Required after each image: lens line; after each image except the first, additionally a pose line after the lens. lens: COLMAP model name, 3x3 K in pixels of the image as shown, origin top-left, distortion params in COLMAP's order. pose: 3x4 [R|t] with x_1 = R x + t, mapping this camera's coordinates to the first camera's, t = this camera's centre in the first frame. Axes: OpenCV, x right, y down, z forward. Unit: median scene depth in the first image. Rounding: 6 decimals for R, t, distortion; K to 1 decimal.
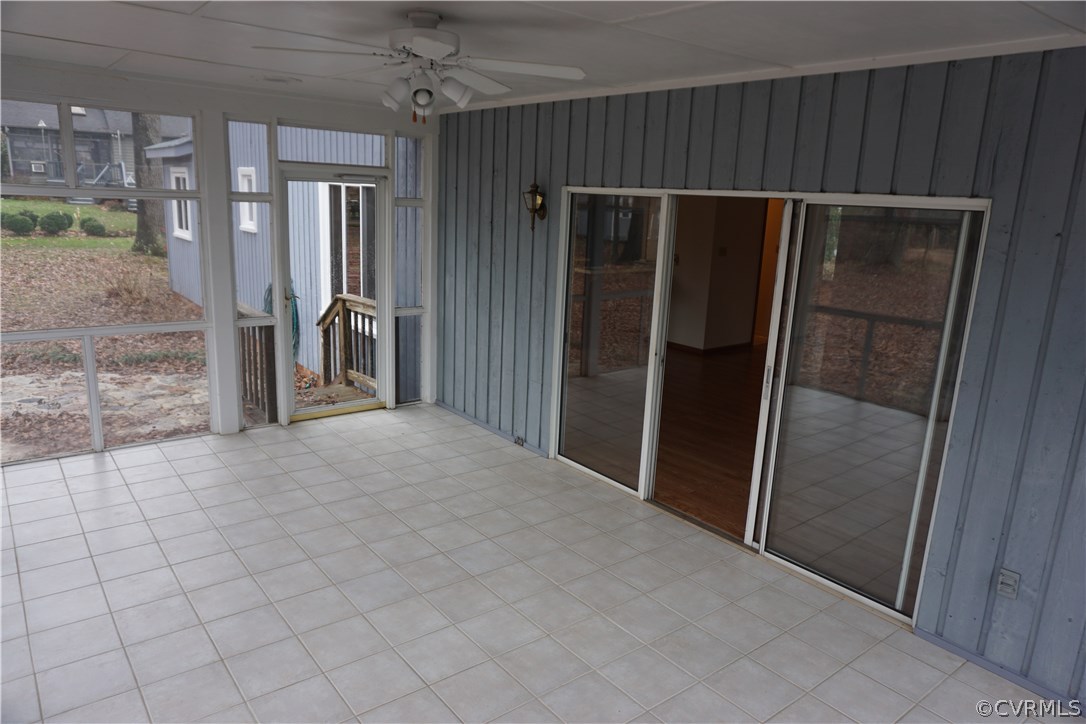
lens RADIAL K [[726.3, 0, 546.0], [0, 726.3, 363.5], [0, 0, 1]] dist [-0.049291, 0.021783]
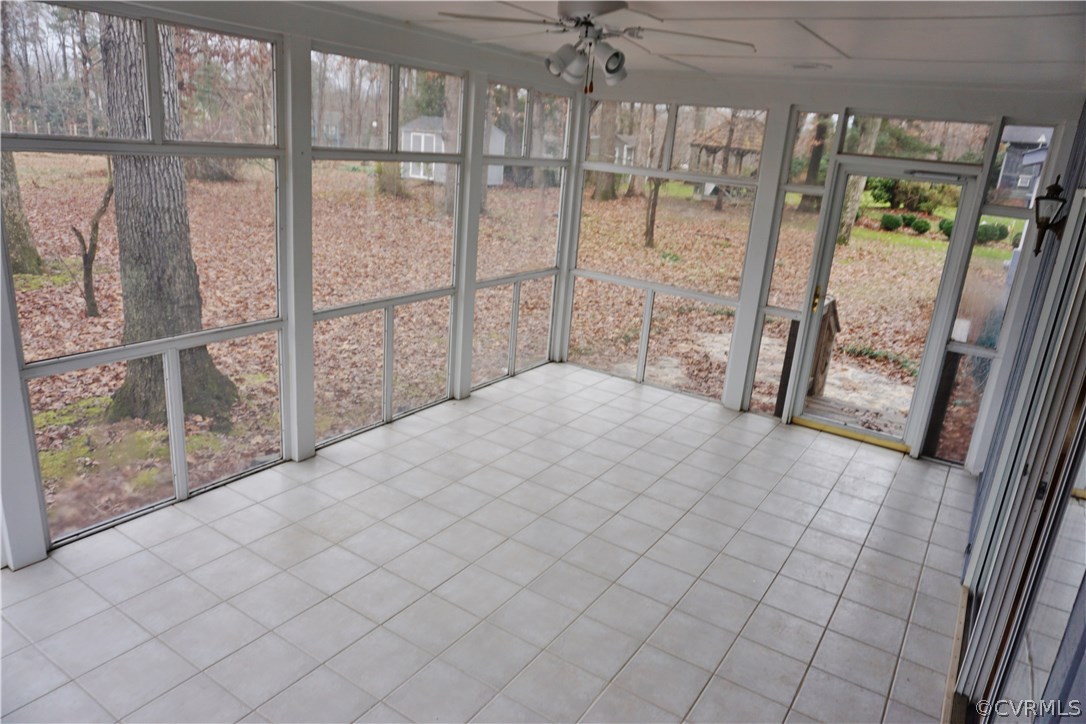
lens RADIAL K [[726.3, 0, 544.1], [0, 726.3, 363.2], [0, 0, 1]] dist [-0.049291, 0.021783]
pose [[0.314345, 0.255368, -0.914316, 0.399733], [-0.277752, 0.945733, 0.168651, -0.064124], [0.907767, 0.200938, 0.368215, 0.318690]]
